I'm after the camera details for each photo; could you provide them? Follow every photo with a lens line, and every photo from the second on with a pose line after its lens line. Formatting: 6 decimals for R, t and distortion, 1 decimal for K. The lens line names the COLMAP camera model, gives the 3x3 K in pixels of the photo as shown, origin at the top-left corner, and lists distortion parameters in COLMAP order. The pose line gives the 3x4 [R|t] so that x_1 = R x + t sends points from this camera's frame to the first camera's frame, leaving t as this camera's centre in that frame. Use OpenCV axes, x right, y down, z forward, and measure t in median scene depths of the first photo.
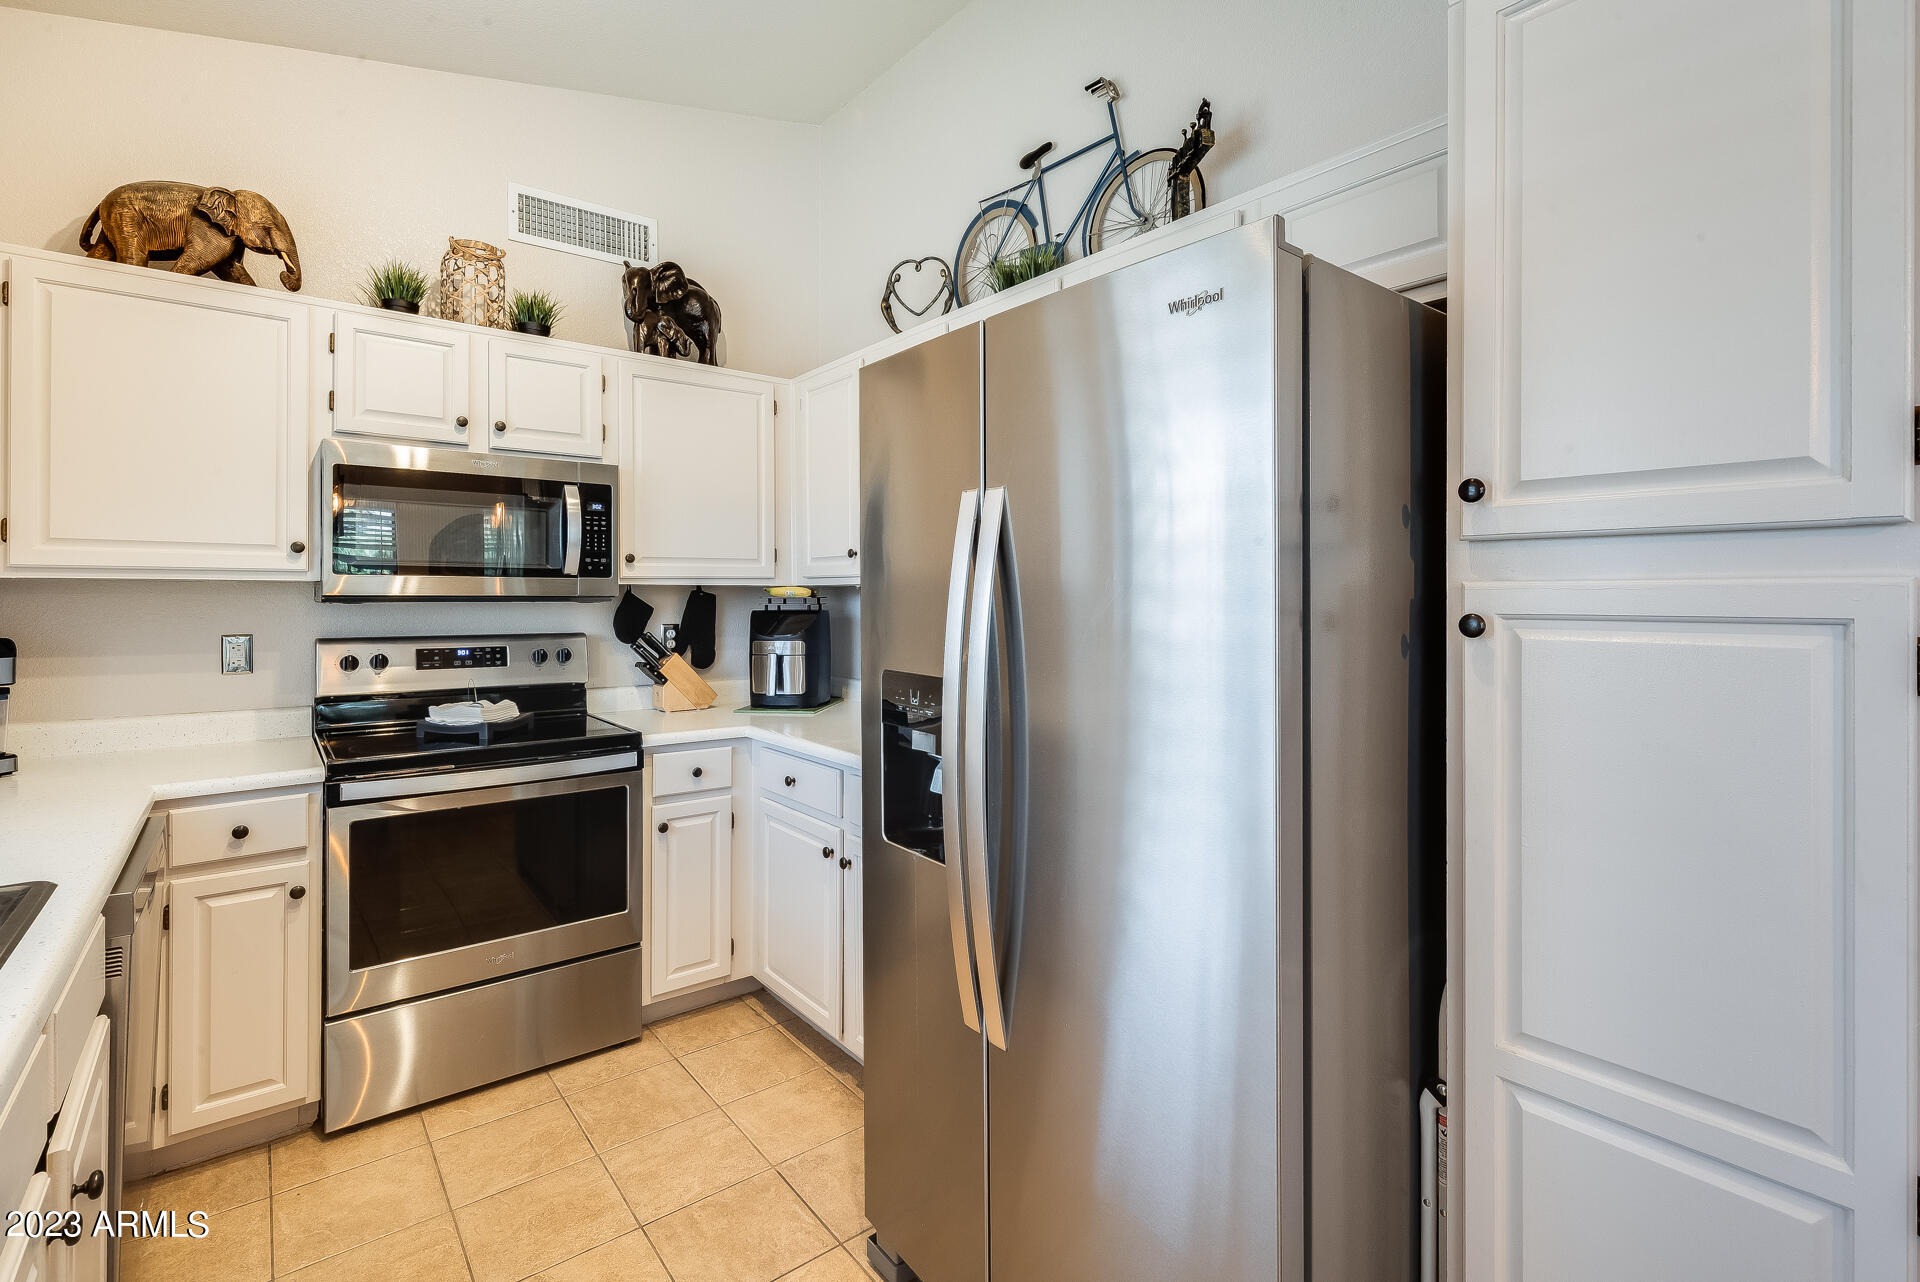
lens RADIAL K [[901.2, 0, 929.8], [0, 901.2, 590.9], [0, 0, 1]] dist [-0.002723, 0.000628]
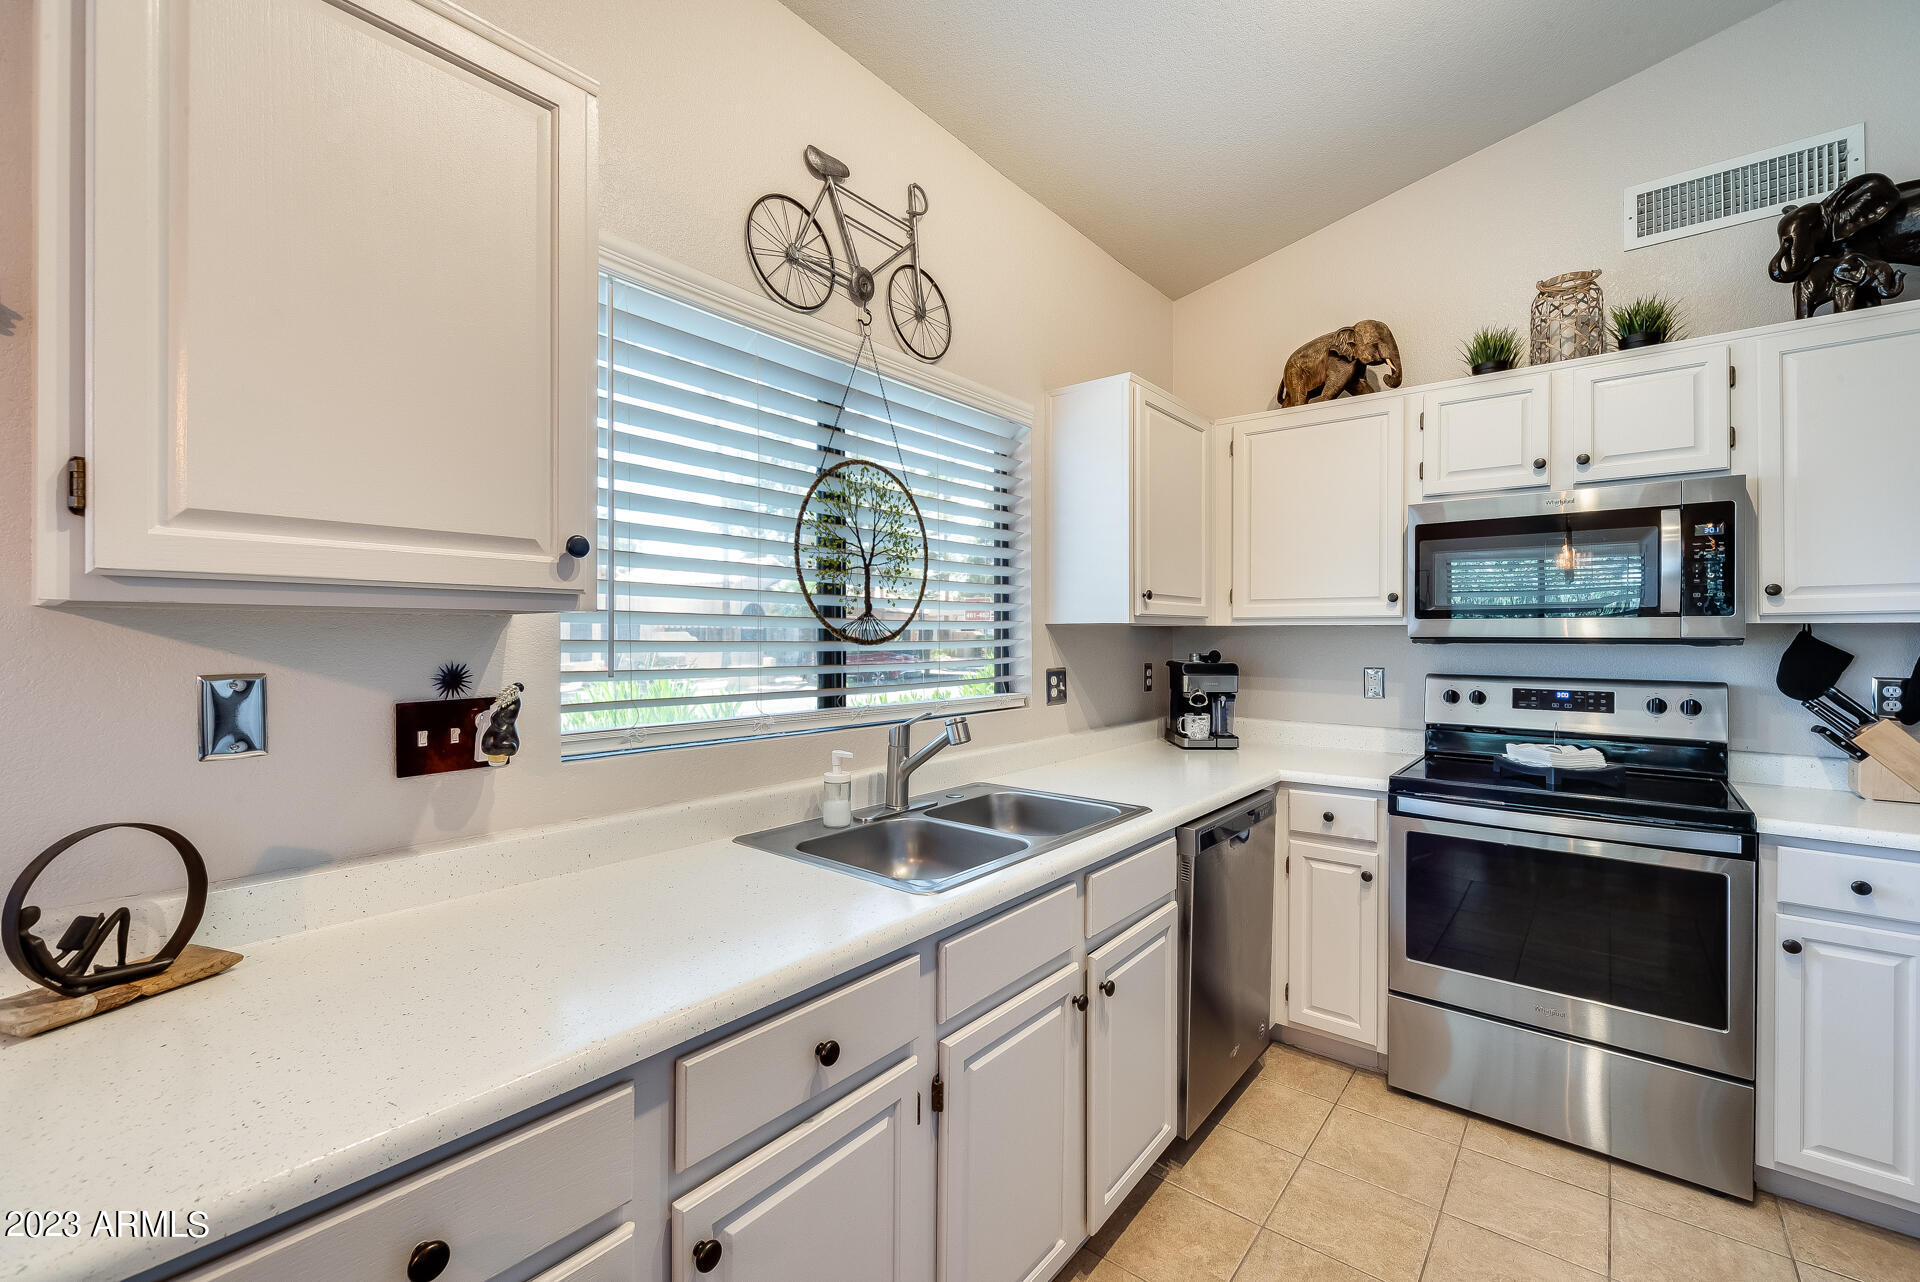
lens RADIAL K [[793.0, 0, 958.4], [0, 793.0, 634.8], [0, 0, 1]] dist [0.003408, -0.001408]
pose [[0.214806, -0.001733, -0.976655, 0.202930], [0.003142, 0.999994, -0.001083, 0.001118], [0.976652, -0.002836, 0.214810, 0.178342]]
